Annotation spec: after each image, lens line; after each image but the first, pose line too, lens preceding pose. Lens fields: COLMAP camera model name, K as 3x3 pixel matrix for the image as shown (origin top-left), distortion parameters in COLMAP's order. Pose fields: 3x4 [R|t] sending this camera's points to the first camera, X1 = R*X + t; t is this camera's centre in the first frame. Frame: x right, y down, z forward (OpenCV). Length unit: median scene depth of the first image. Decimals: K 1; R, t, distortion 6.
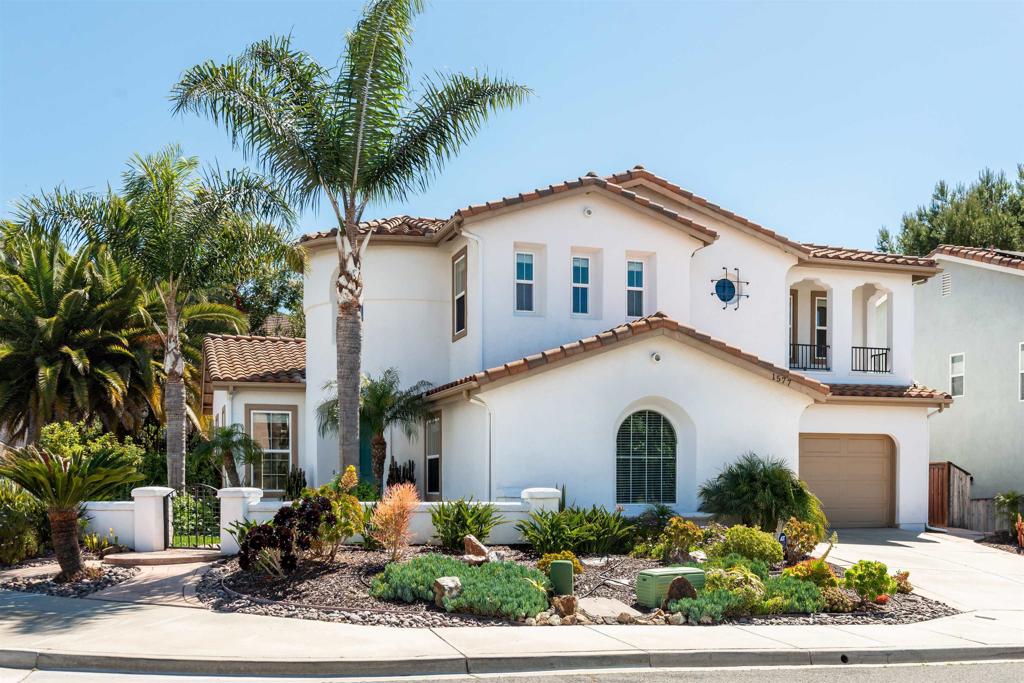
lens RADIAL K [[913.4, 0, 516.5], [0, 913.4, 367.6], [0, 0, 1]] dist [-0.011473, -0.004198]
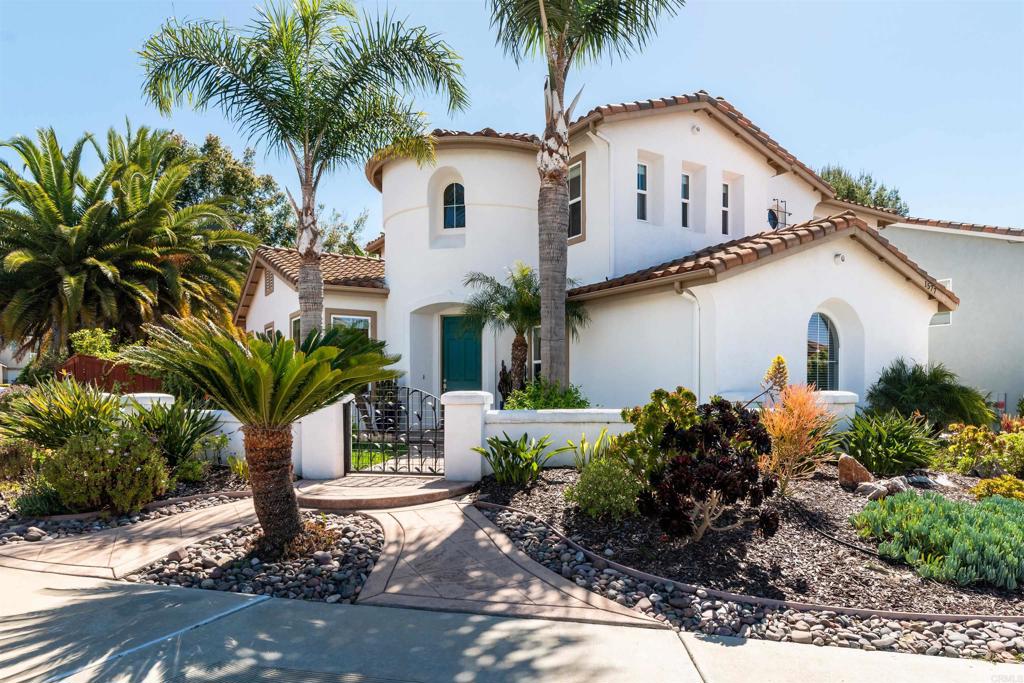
lens RADIAL K [[582.8, 0, 487.9], [0, 582.8, 322.7], [0, 0, 1]] dist [0.007235, 0.000468]
pose [[0.979171, 0.025245, 0.201464, -0.194502], [-0.026498, 0.999643, 0.003524, 0.037619], [-0.201303, -0.008789, 0.979490, 0.271046]]
